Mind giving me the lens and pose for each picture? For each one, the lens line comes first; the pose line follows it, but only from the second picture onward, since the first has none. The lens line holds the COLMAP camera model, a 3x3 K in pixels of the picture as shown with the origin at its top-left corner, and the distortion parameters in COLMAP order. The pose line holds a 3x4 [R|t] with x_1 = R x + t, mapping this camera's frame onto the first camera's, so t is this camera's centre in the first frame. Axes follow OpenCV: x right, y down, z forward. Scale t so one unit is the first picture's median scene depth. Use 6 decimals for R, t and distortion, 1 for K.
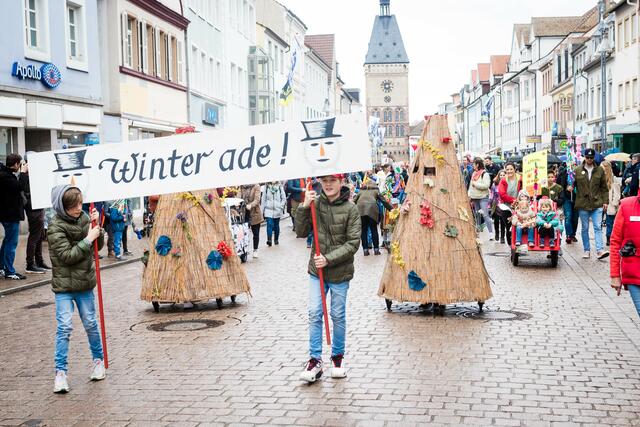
lens RADIAL K [[972.2, 0, 320.3], [0, 972.2, 213.6], [0, 0, 1]] dist [0.013625, 0.000000]
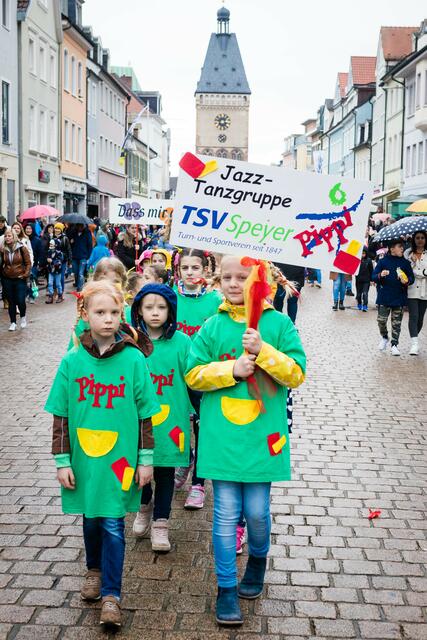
lens RADIAL K [[972.2, 0, 217.8], [0, 972.2, 316.1], [0, 0, 1]] dist [0.013625, 0.000000]
pose [[0.997759, 0.033567, 0.057884, 0.037271], [-0.036323, 0.998223, 0.047233, -0.013348], [-0.056195, -0.049229, 0.997205, 0.298142]]
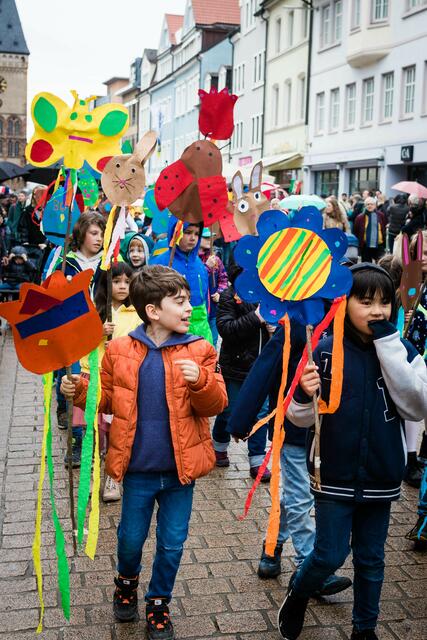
lens RADIAL K [[972.2, 0, 208.4], [0, 972.2, 319.7], [0, 0, 1]] dist [0.013625, 0.000000]
pose [[0.958690, 0.023464, 0.283482, 0.028961], [-0.043364, 0.996999, 0.064127, -0.016996], [-0.281127, -0.073771, 0.956831, 0.402520]]
